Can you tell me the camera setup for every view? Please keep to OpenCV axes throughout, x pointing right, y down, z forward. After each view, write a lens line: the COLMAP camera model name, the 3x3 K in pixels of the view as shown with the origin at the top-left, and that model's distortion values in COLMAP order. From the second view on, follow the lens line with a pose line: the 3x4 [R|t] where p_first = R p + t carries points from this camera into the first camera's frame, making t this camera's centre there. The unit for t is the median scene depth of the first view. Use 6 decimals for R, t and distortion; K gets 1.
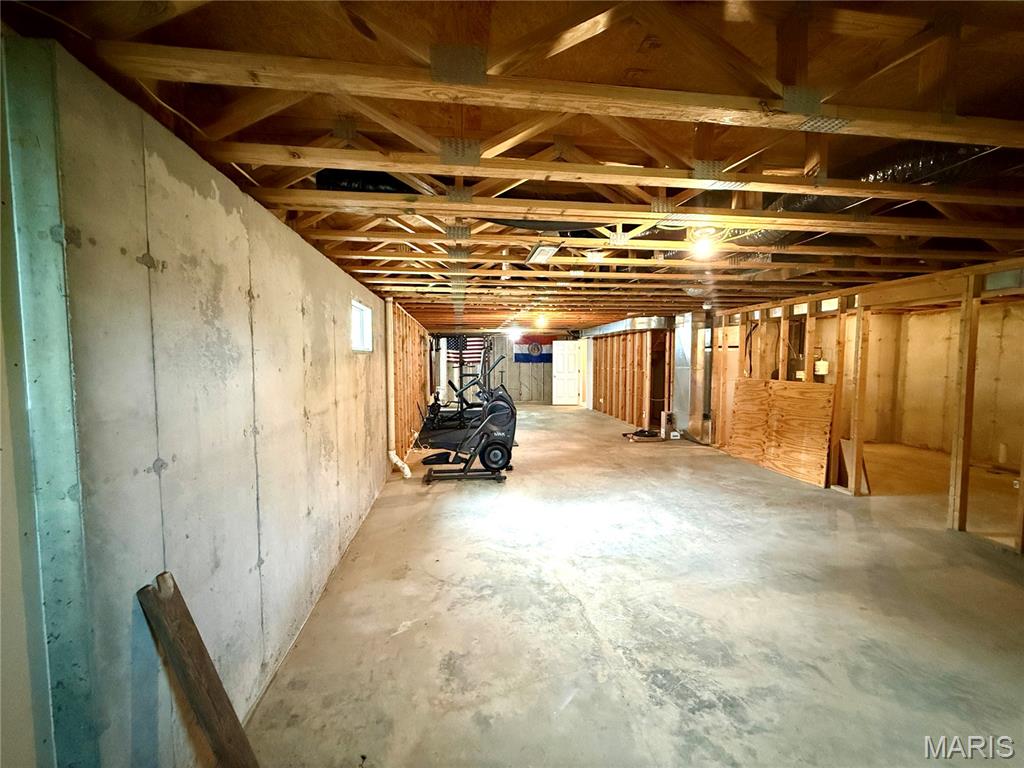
lens RADIAL K [[407.6, 0, 510.3], [0, 407.6, 382.8], [0, 0, 1]] dist [-0.000187, 0.000022]
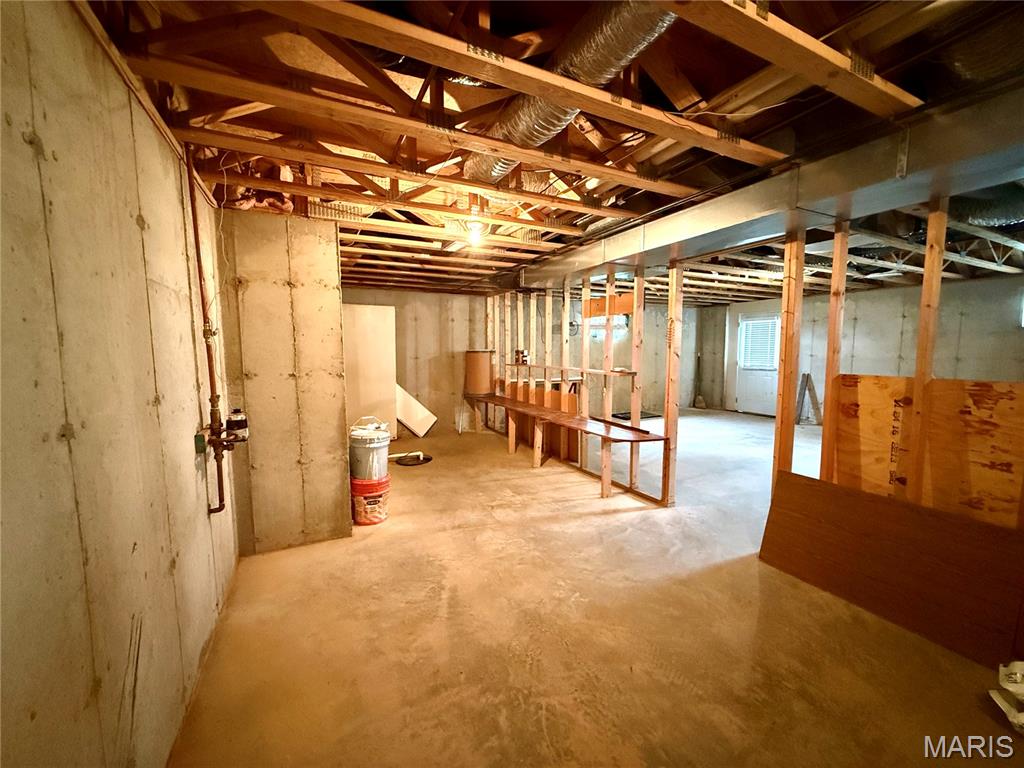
lens RADIAL K [[407.6, 0, 510.3], [0, 407.6, 382.8], [0, 0, 1]] dist [-0.000187, 0.000022]
pose [[-0.948646, 0.034147, -0.314492, 1.817362], [-0.013632, 0.988821, 0.148485, -0.078120], [0.316046, 0.145147, -0.937575, 1.842570]]
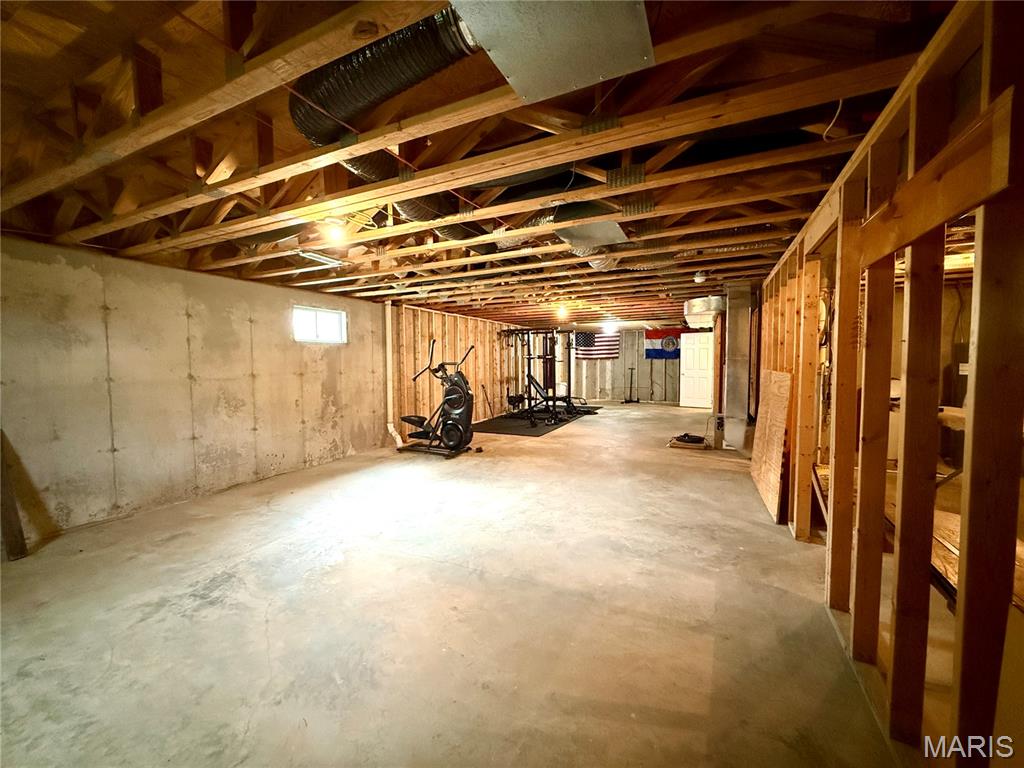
lens RADIAL K [[407.6, 0, 510.3], [0, 407.6, 382.8], [0, 0, 1]] dist [-0.000187, 0.000022]
pose [[0.836647, 0.025783, -0.547135, 1.044244], [-0.028286, 0.999592, 0.003851, 0.038732], [0.547011, 0.012254, 0.837036, 0.228153]]
